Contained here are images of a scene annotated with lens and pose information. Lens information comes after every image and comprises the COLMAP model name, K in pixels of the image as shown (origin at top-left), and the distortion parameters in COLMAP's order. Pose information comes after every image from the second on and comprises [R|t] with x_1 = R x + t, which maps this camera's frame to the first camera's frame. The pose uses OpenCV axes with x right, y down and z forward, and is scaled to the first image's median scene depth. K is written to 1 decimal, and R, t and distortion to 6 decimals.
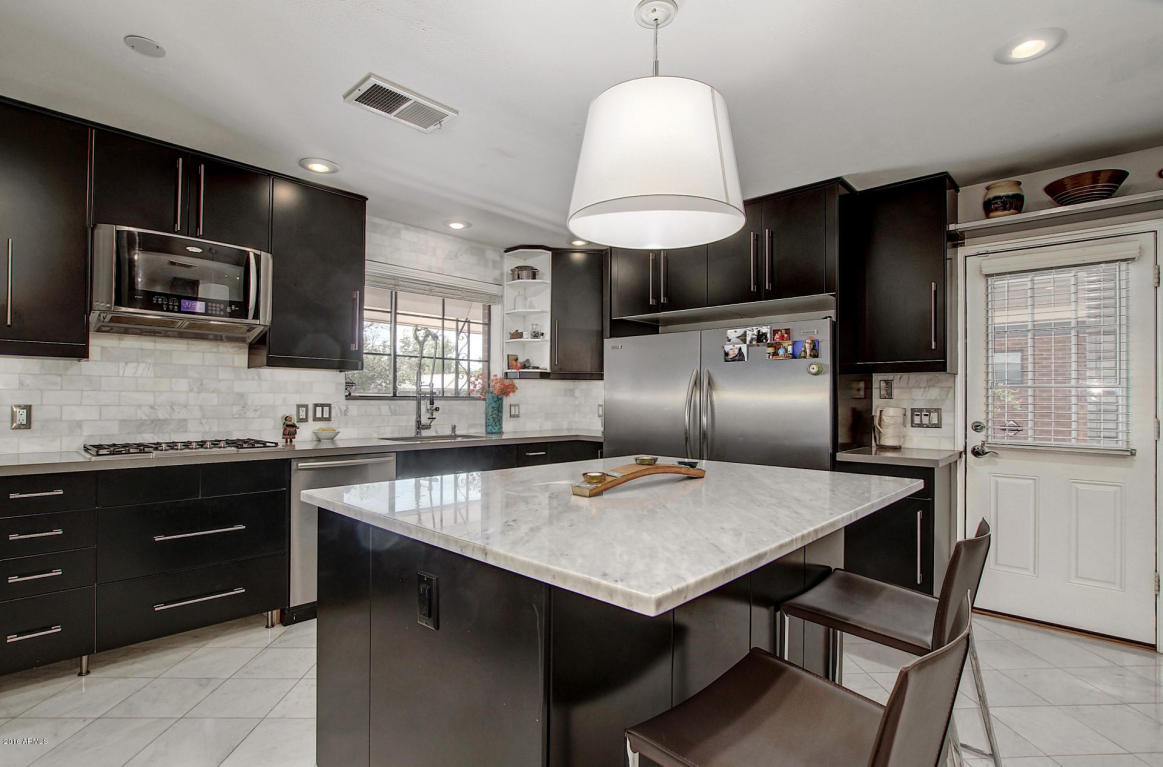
lens RADIAL K [[587.4, 0, 582.3], [0, 587.4, 392.7], [0, 0, 1]] dist [-0.016159, -0.000159]
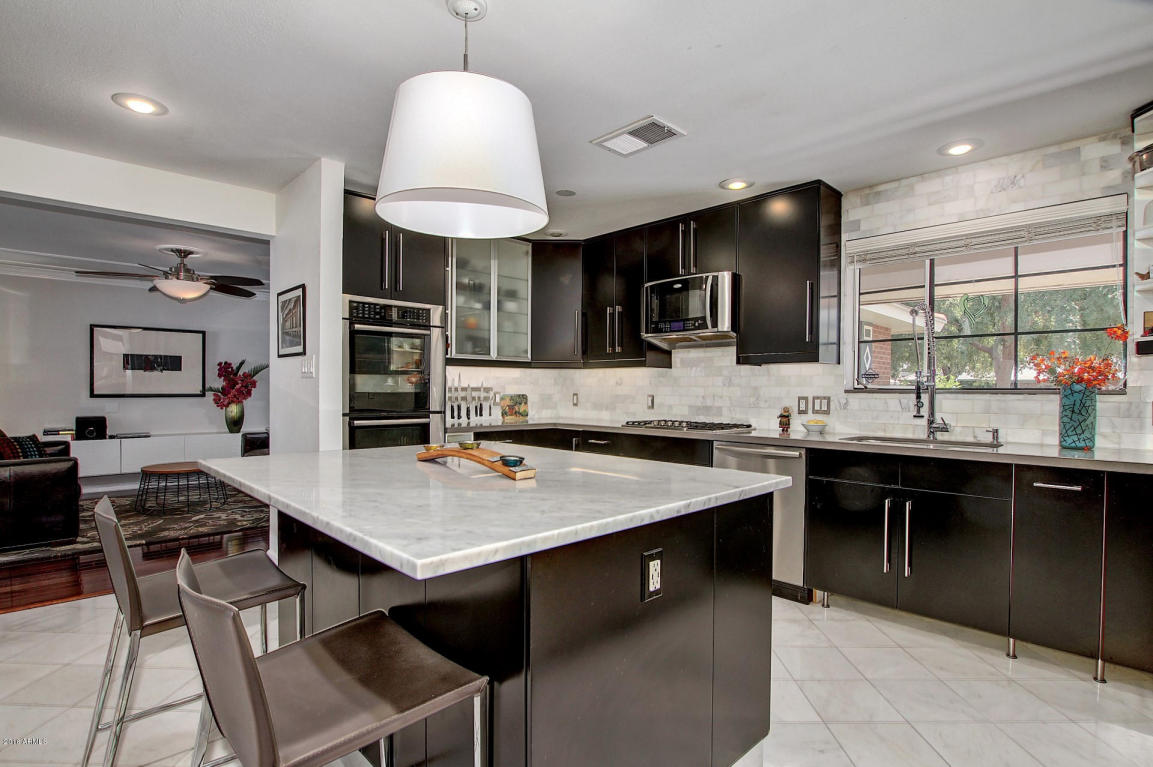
lens RADIAL K [[561.7, 0, 580.7], [0, 561.7, 385.8], [0, 0, 1]] dist [0.000862, -0.000083]
pose [[-0.032511, -0.011438, -0.999406, 0.565799], [0.008204, 0.999898, -0.011710, 0.008871], [0.999438, -0.008580, -0.032413, 0.651878]]
